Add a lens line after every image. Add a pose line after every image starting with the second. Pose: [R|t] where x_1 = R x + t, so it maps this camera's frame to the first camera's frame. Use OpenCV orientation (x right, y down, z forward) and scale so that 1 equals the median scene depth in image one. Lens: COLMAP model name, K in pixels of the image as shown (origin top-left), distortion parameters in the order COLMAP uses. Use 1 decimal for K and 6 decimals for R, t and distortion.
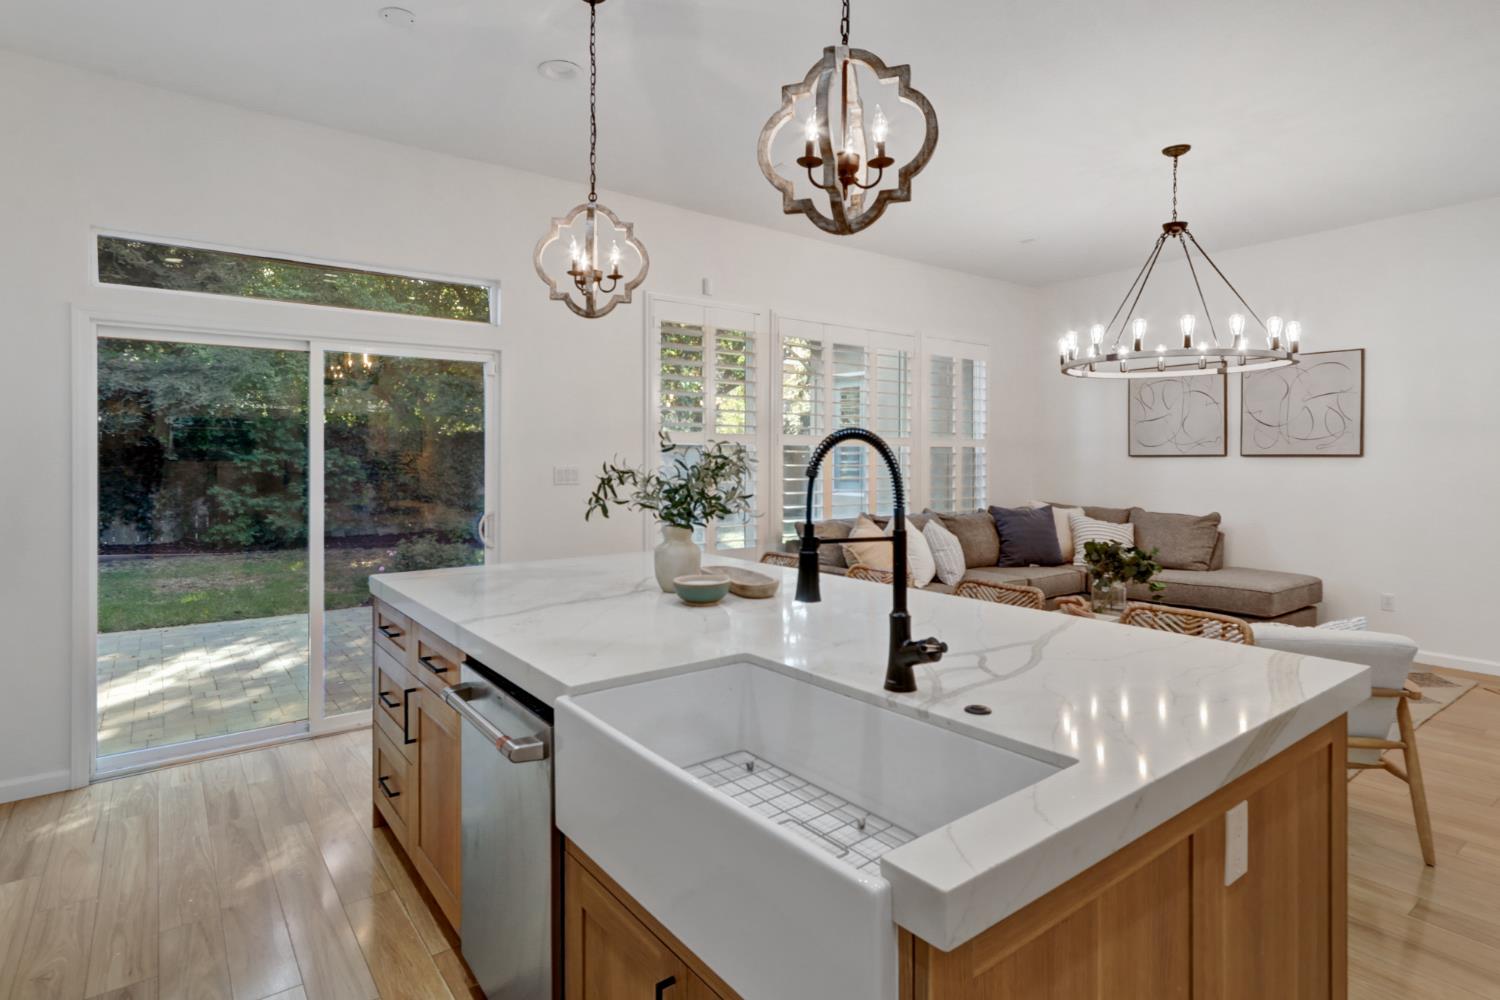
lens RADIAL K [[734.6, 0, 743.6], [0, 734.6, 452.3], [0, 0, 1]] dist [0.002815, 0.000732]
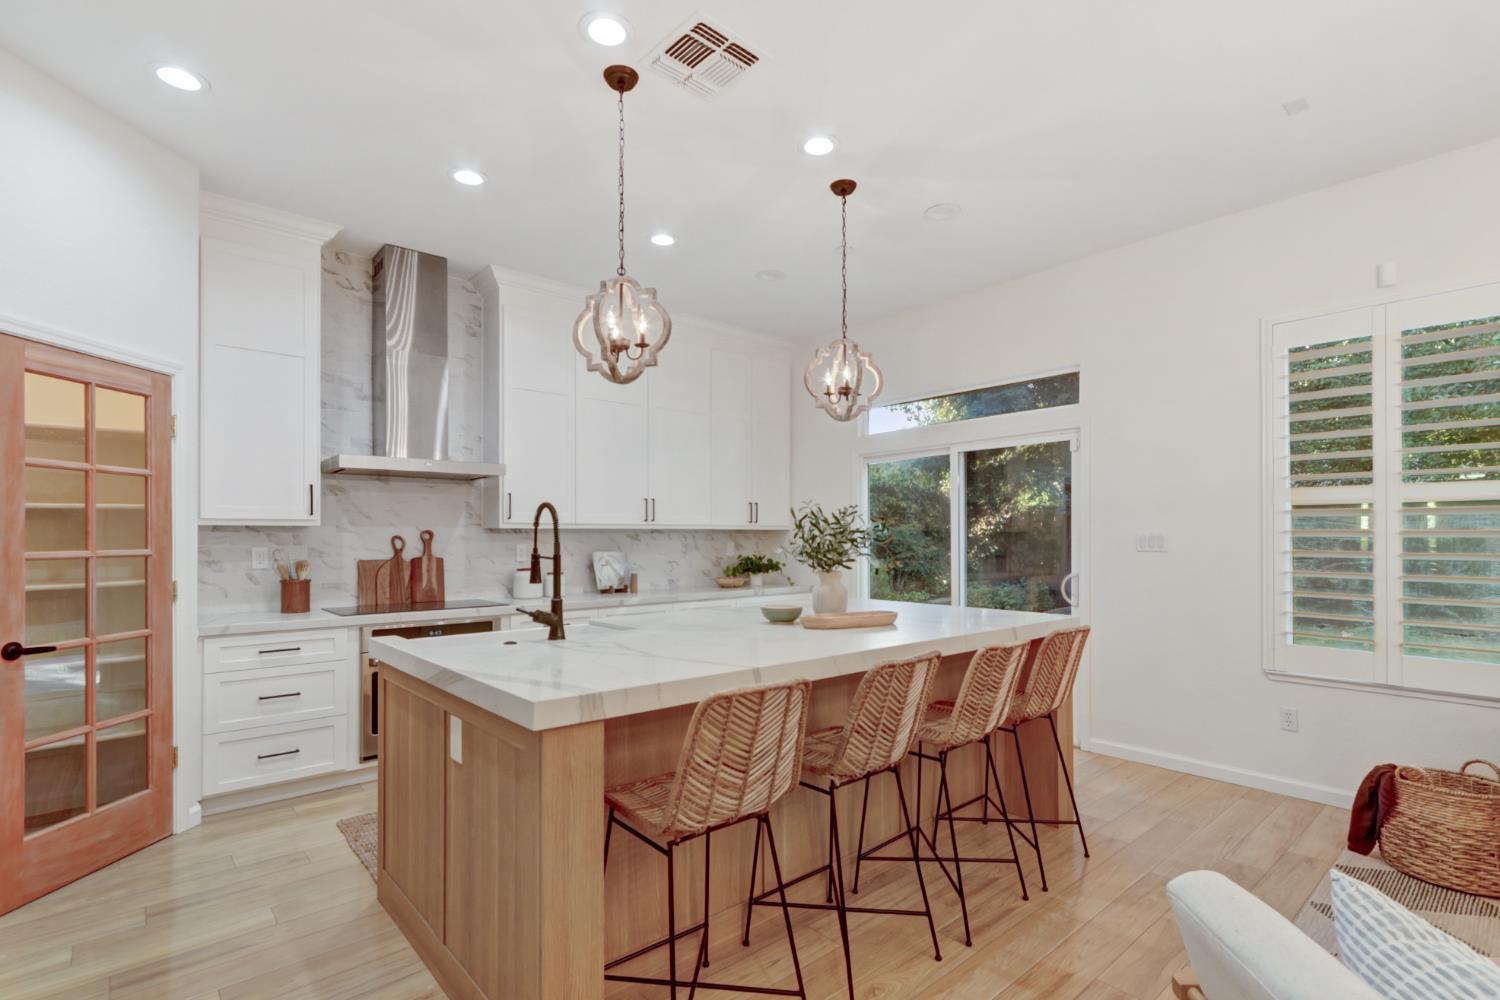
lens RADIAL K [[708.4, 0, 752.0], [0, 708.4, 526.9], [0, 0, 1]] dist [0.004292, 0.000760]
pose [[0.076419, -0.014019, -0.996977, 0.539722], [0.003311, 0.999899, -0.013806, 0.018994], [0.997070, -0.002246, 0.076458, 0.331521]]
